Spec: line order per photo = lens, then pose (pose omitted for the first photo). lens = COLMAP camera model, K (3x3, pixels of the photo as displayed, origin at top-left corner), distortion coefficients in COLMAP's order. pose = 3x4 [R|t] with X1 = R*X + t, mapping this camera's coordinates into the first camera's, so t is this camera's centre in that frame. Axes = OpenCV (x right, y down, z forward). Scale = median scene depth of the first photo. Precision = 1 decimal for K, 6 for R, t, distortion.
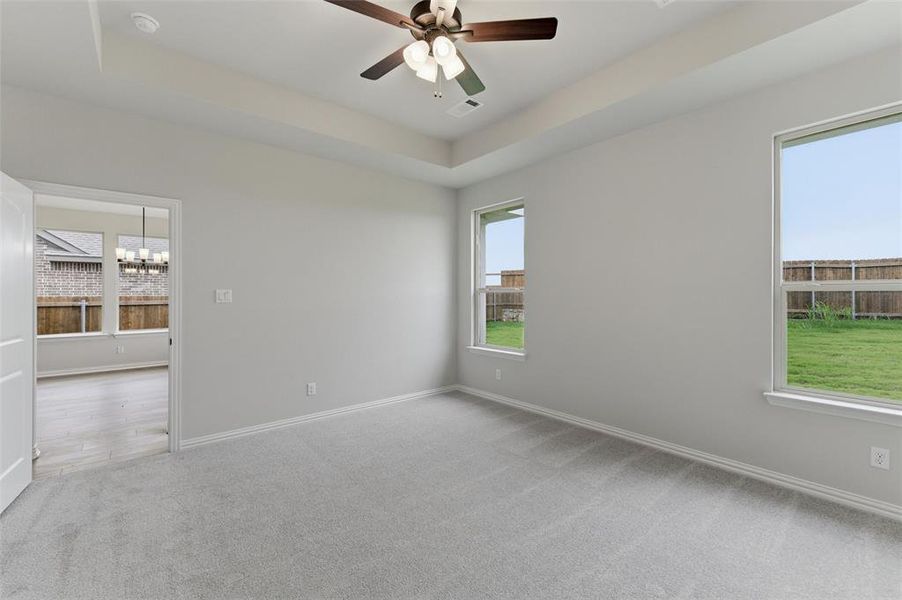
lens RADIAL K [[381.3, 0, 449.9], [0, 381.3, 301.5], [0, 0, 1]] dist [0.001562, 0.000182]
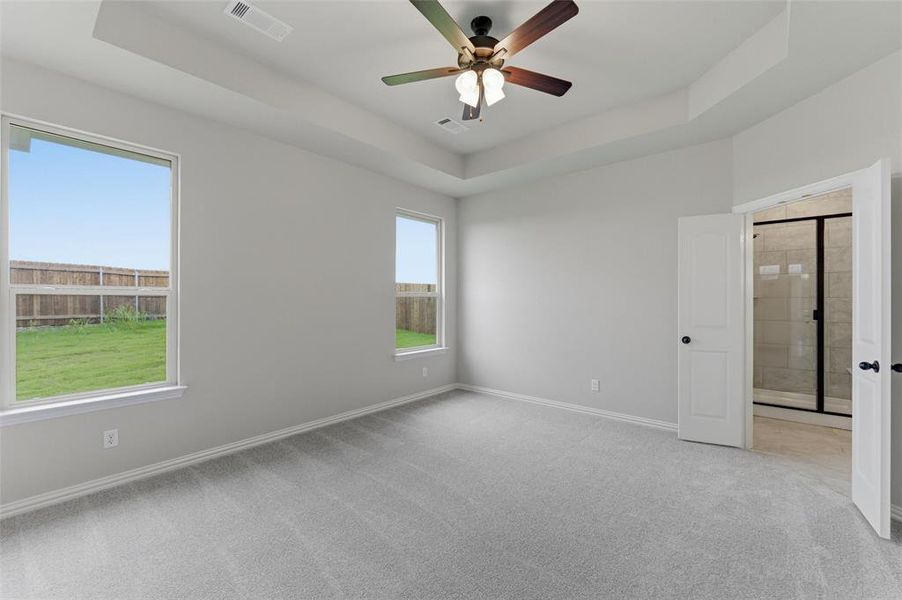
lens RADIAL K [[362.8, 0, 446.5], [0, 362.8, 304.3], [0, 0, 1]] dist [-0.001296, -0.000043]
pose [[-0.159943, -0.010607, 0.987069, -0.179907], [0.013310, 0.999828, 0.012901, -0.002858], [-0.987037, 0.015201, -0.159774, 0.220200]]
